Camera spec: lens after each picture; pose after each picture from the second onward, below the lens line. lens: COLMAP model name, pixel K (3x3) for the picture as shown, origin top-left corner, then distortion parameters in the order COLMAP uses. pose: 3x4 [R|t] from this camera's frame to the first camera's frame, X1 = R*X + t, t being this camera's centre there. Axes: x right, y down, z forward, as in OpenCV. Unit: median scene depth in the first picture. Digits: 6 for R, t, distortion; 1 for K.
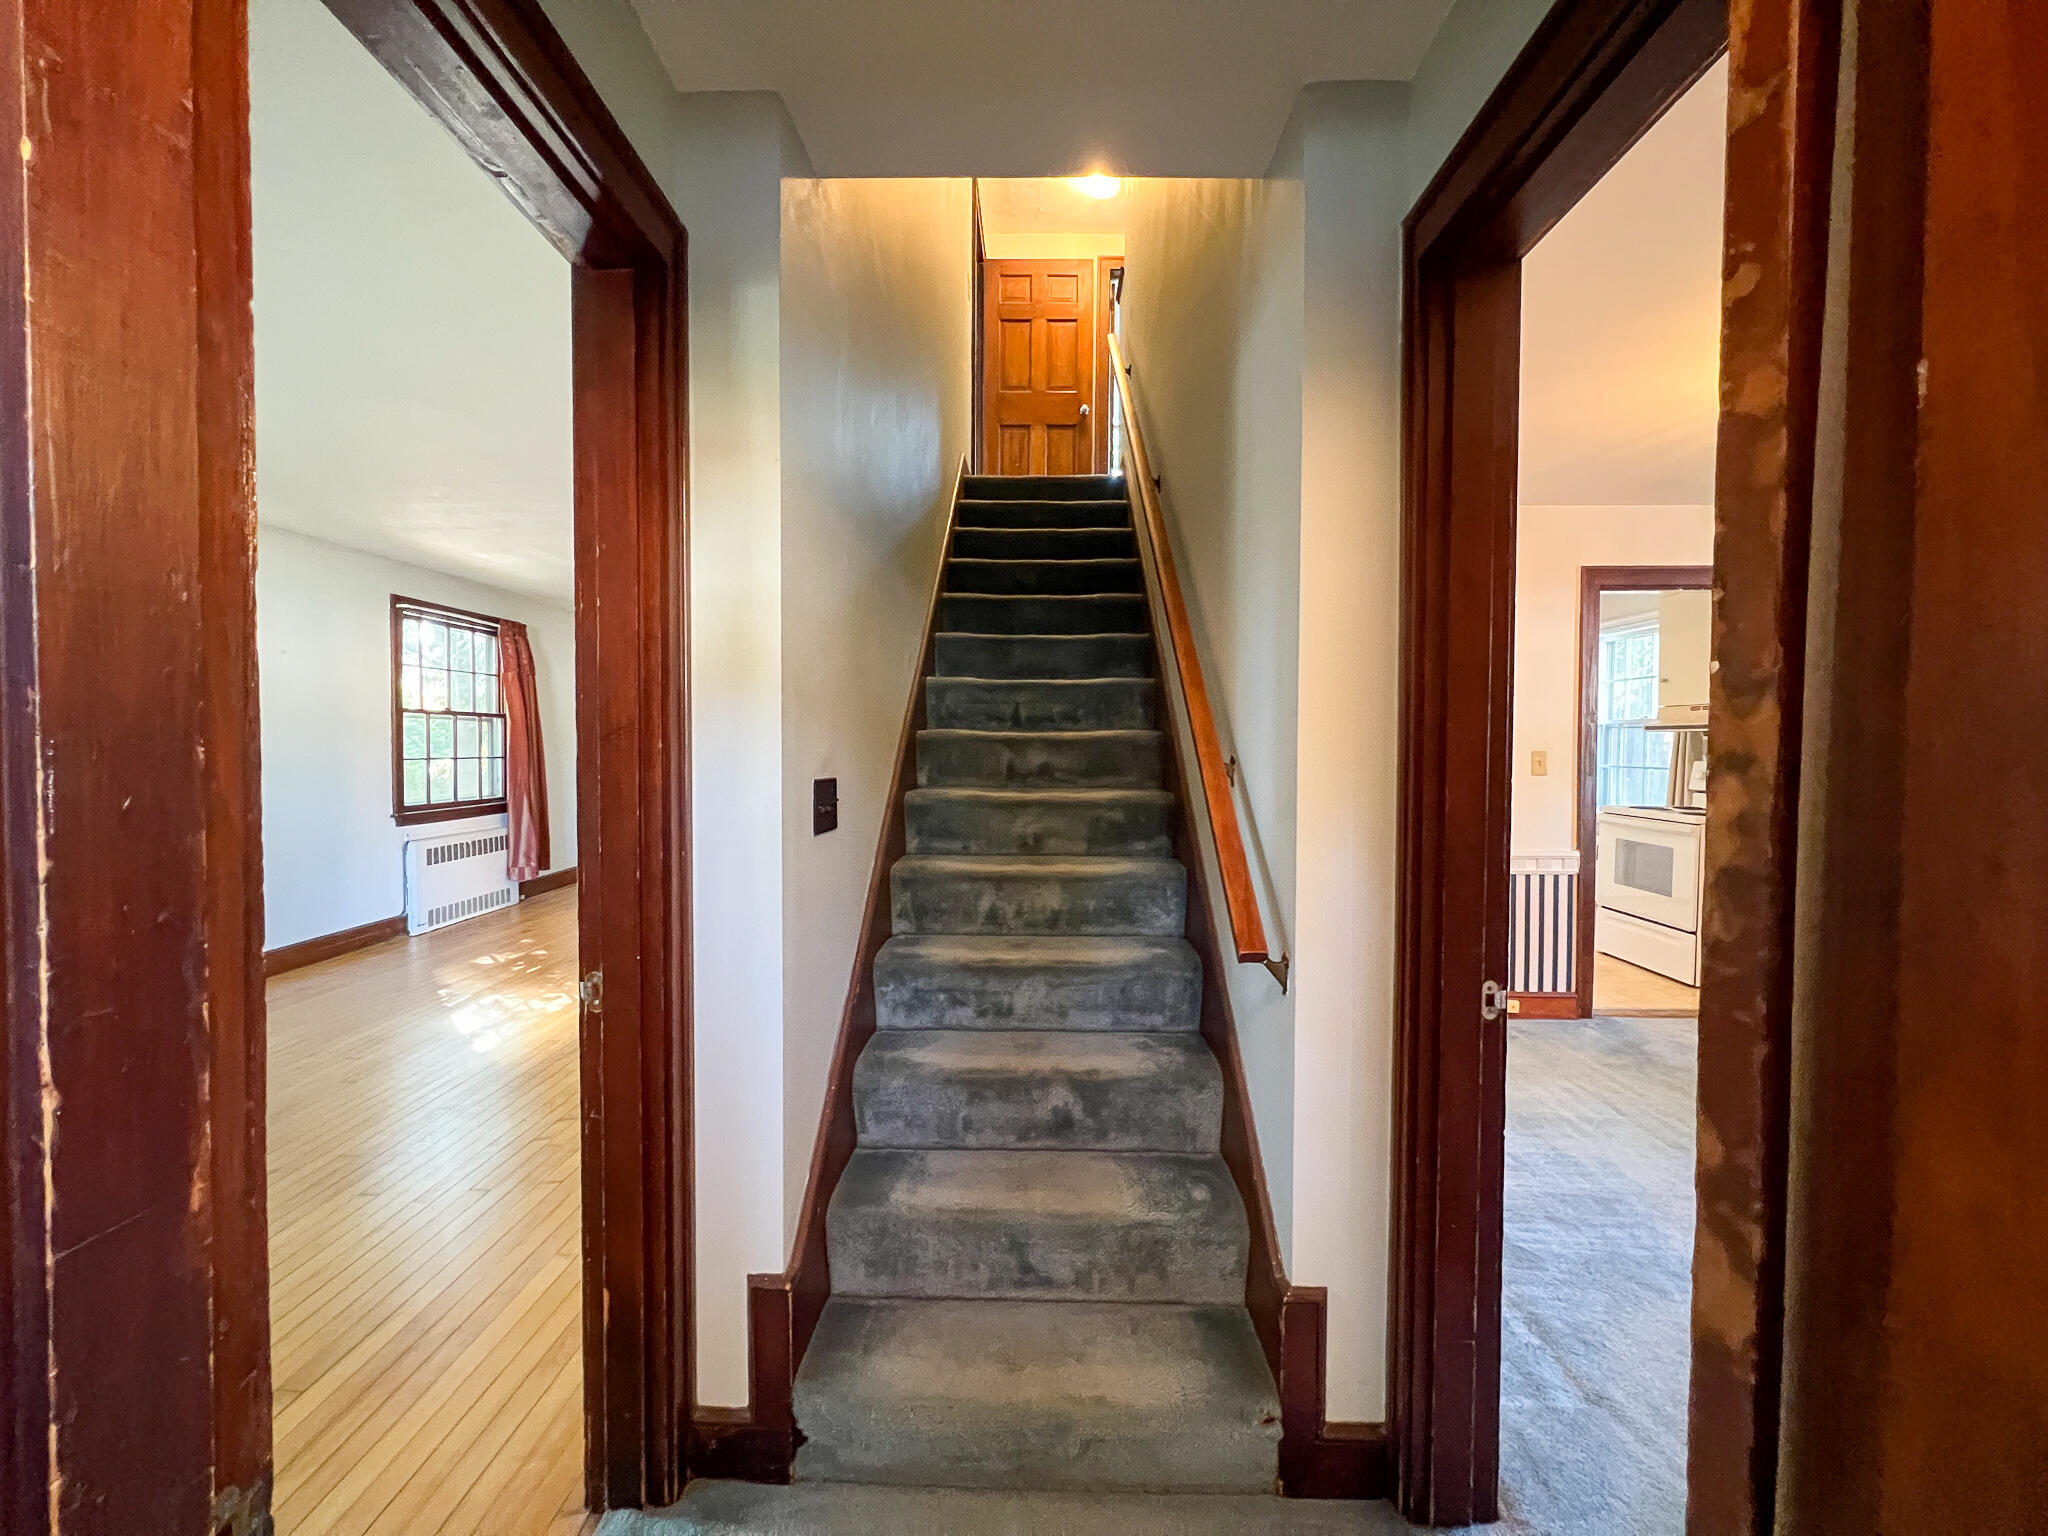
lens RADIAL K [[815.2, 0, 1024.0], [0, 815.2, 768.0], [0, 0, 1]] dist [-0.001167, 0.000040]
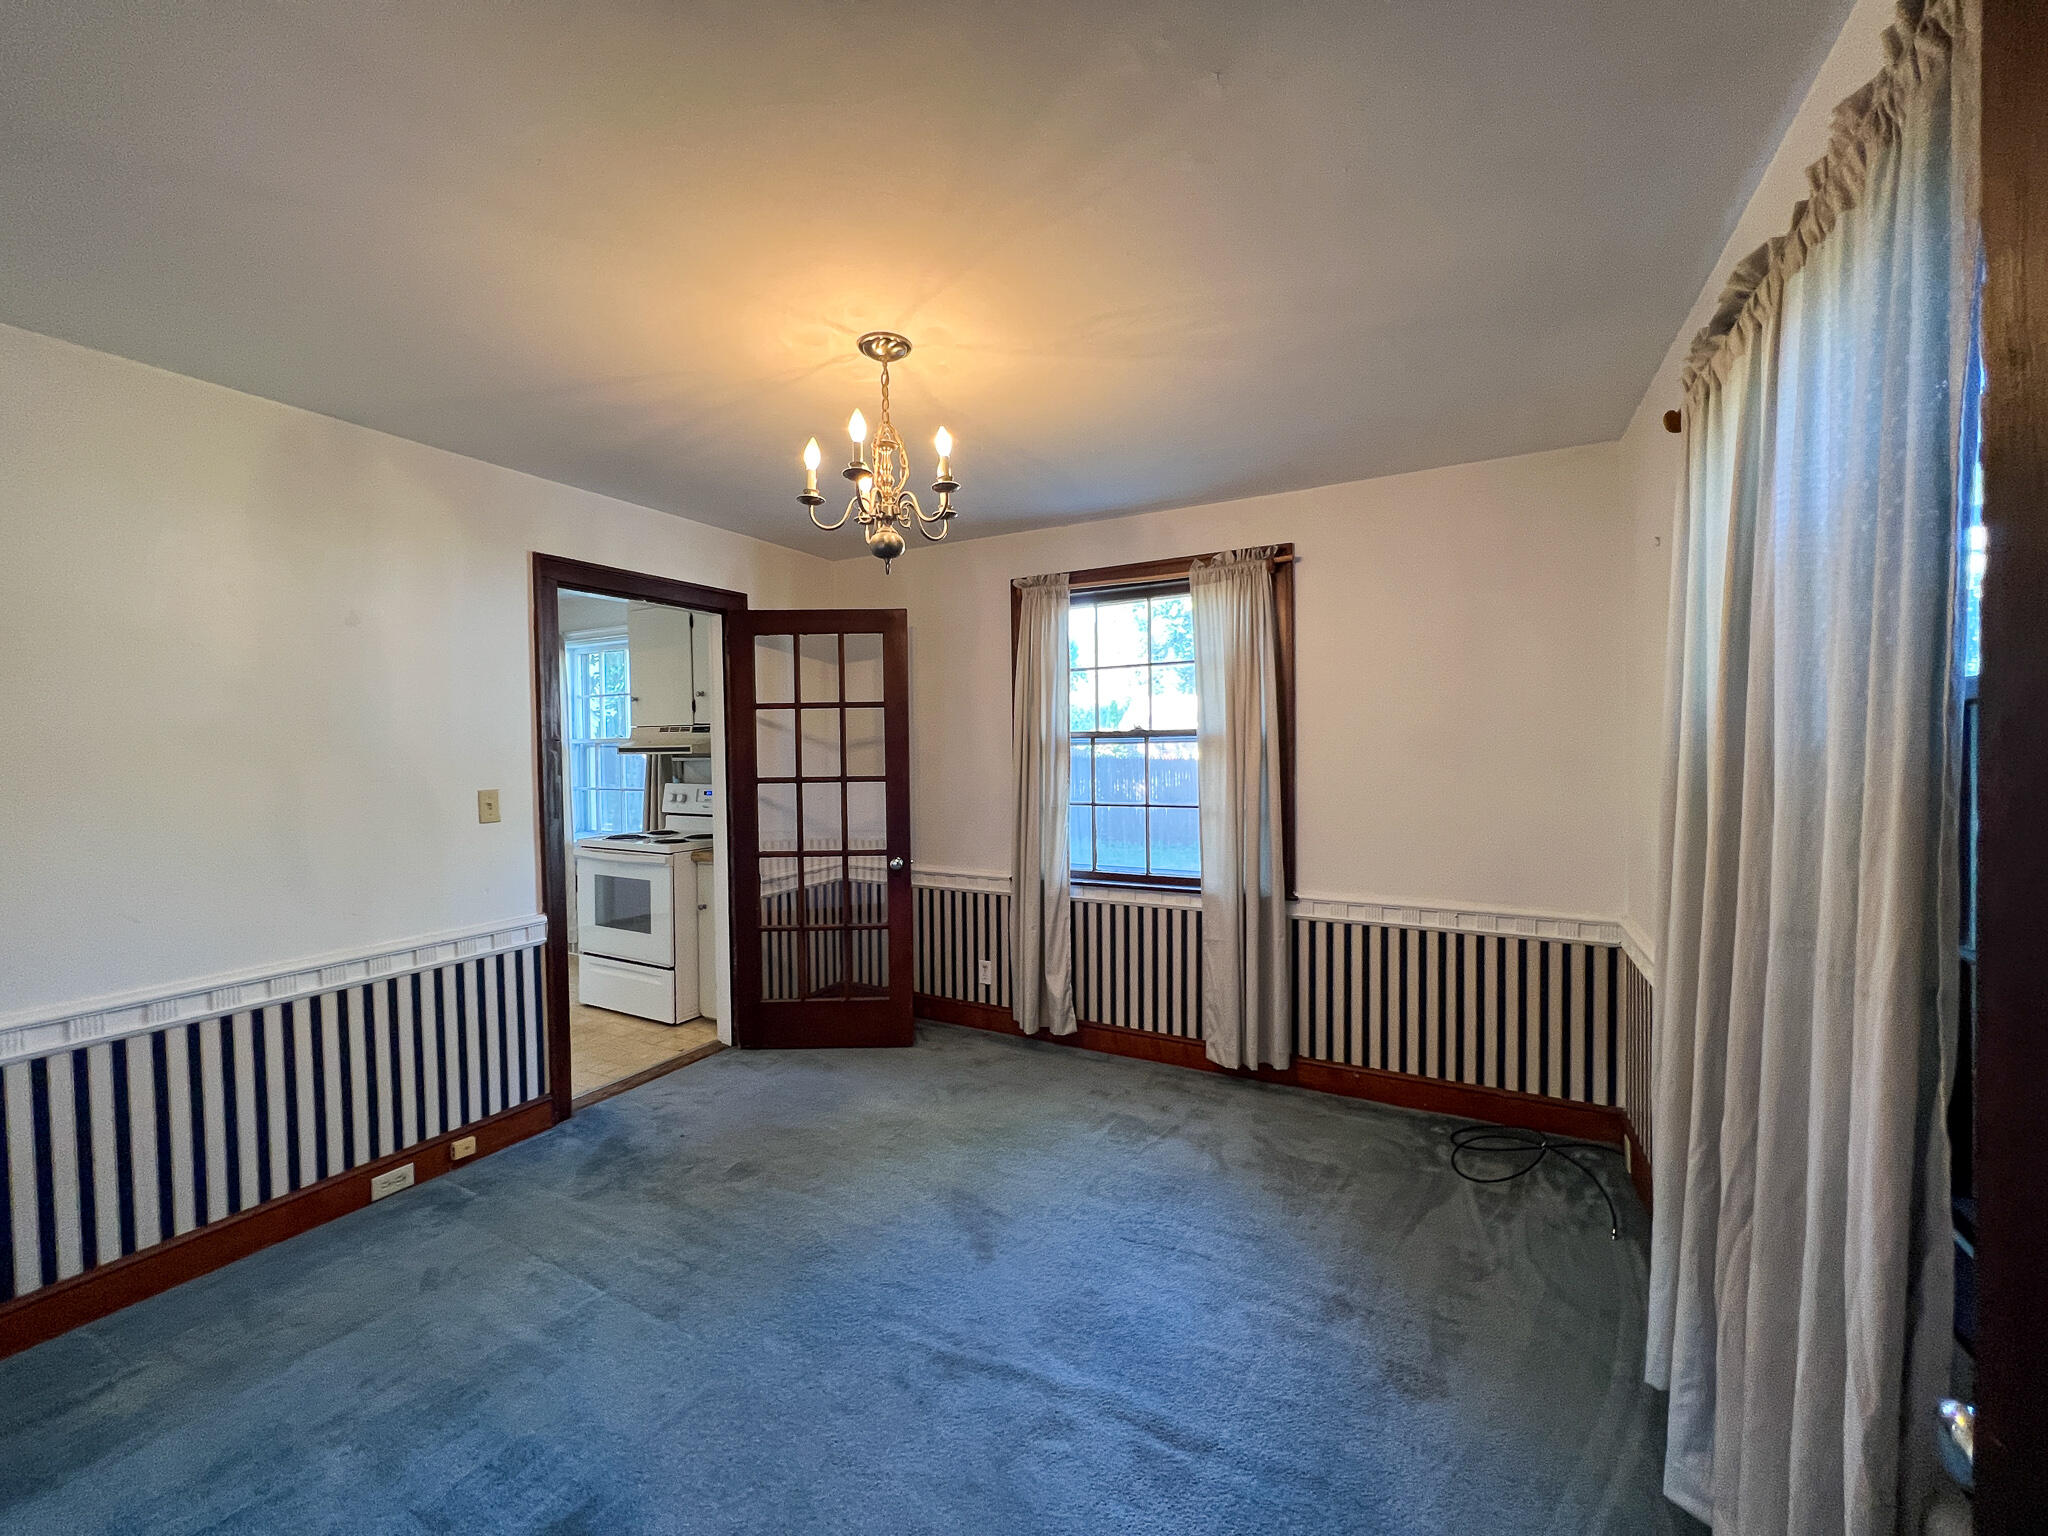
lens RADIAL K [[815.2, 0, 1024.0], [0, 815.2, 768.0], [0, 0, 1]] dist [-0.001167, 0.000040]
pose [[0.452180, -0.028943, 0.891457, 0.190164], [0.034702, 0.999288, 0.014842, -0.034909], [-0.891251, 0.024224, 0.452863, 0.225348]]
